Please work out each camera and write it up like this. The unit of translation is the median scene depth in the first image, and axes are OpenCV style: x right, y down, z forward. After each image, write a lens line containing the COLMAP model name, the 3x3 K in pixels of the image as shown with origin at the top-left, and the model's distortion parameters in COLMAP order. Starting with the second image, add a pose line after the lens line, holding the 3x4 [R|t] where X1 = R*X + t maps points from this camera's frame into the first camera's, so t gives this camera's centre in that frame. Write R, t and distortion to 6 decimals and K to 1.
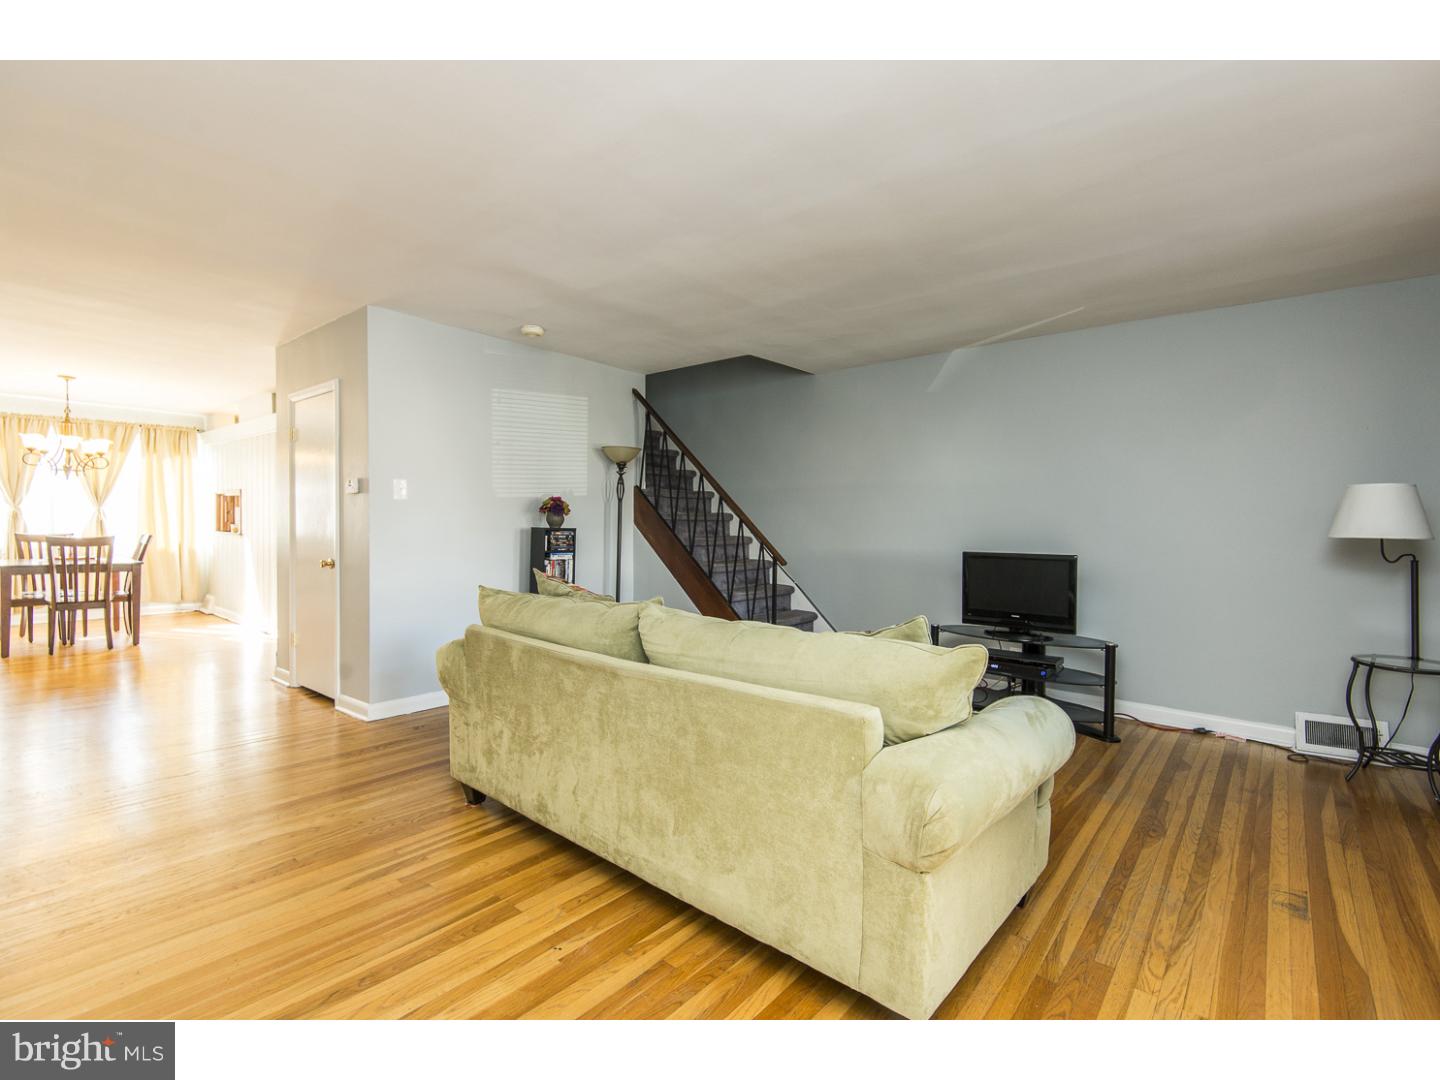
lens RADIAL K [[660.6, 0, 722.5], [0, 660.6, 540.4], [0, 0, 1]] dist [0.038238, -0.023633]
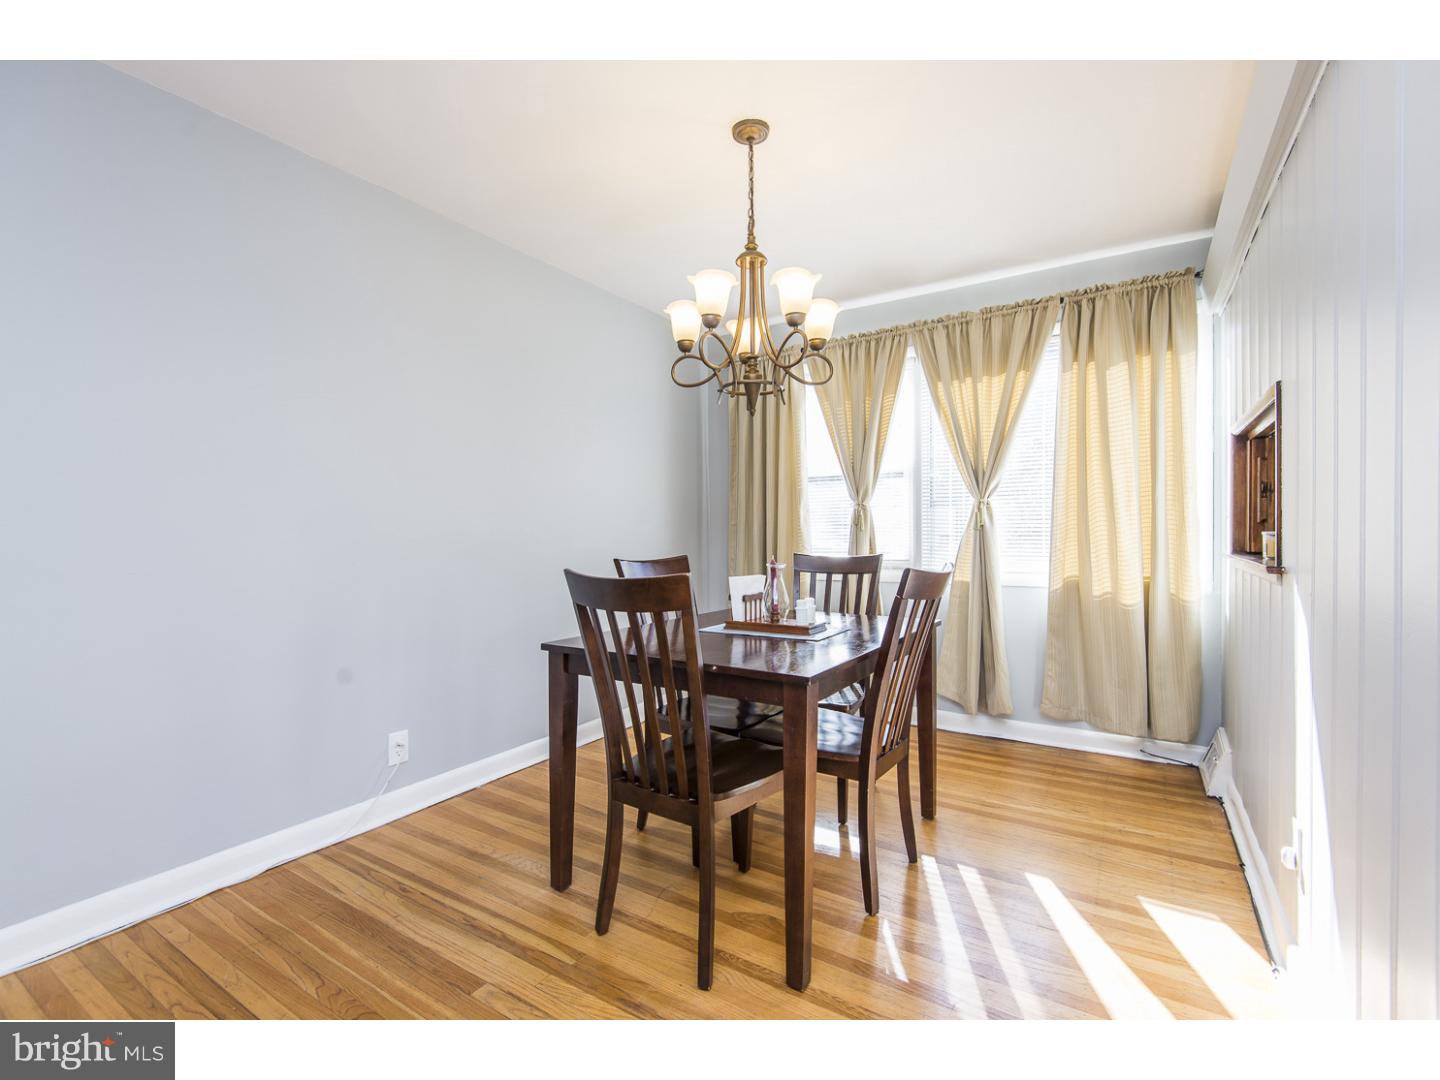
lens RADIAL K [[660.6, 0, 722.5], [0, 660.6, 540.4], [0, 0, 1]] dist [0.038238, -0.023633]
pose [[0.139921, -0.002452, -0.990160, -0.616798], [-0.019906, 0.999788, -0.005289, -0.017319], [0.989963, 0.020450, 0.139843, 0.936130]]
